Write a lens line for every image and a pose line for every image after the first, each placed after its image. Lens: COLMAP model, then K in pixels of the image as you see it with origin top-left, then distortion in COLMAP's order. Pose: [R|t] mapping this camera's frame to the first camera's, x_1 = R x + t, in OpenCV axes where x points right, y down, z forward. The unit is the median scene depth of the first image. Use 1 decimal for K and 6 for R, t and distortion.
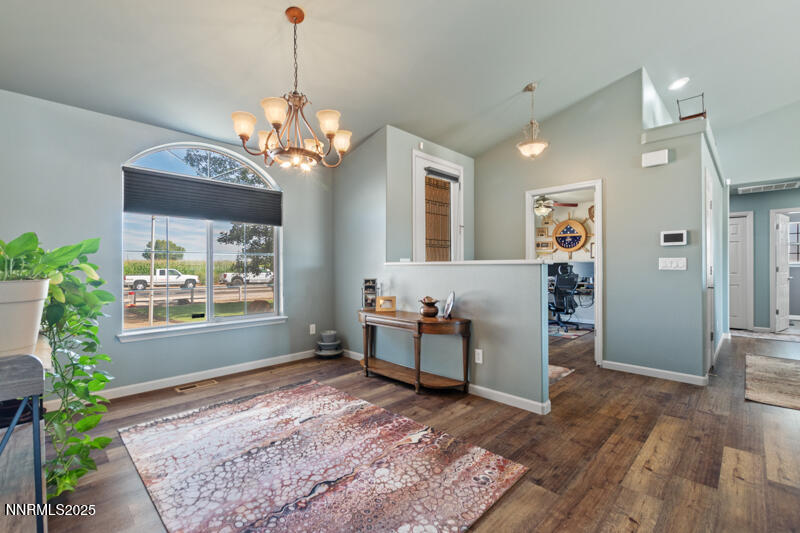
lens RADIAL K [[350.1, 0, 403.3], [0, 350.1, 267.0], [0, 0, 1]] dist [0.003079, -0.000101]
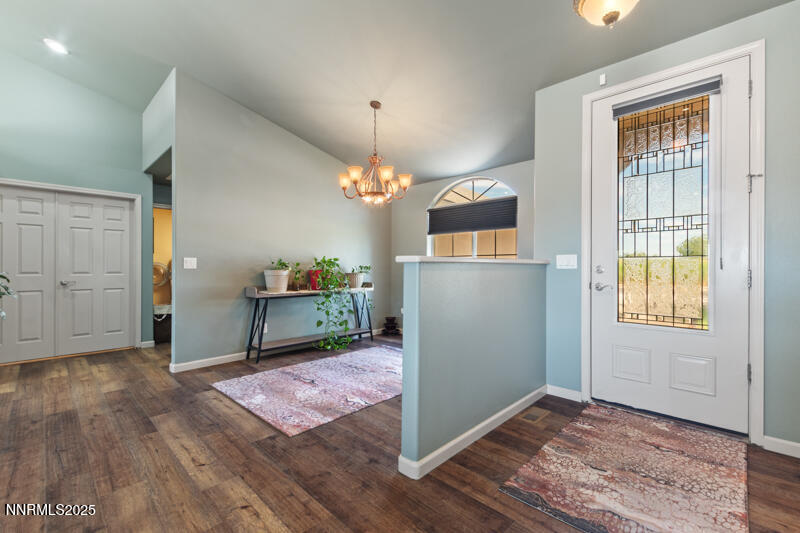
lens RADIAL K [[350.1, 0, 403.3], [0, 350.1, 267.0], [0, 0, 1]] dist [0.003079, -0.000101]
pose [[0.007474, 0.003187, -0.999967, 1.430660], [-0.000582, 0.999995, 0.003183, 0.000219], [0.999972, 0.000559, 0.007476, 1.276779]]
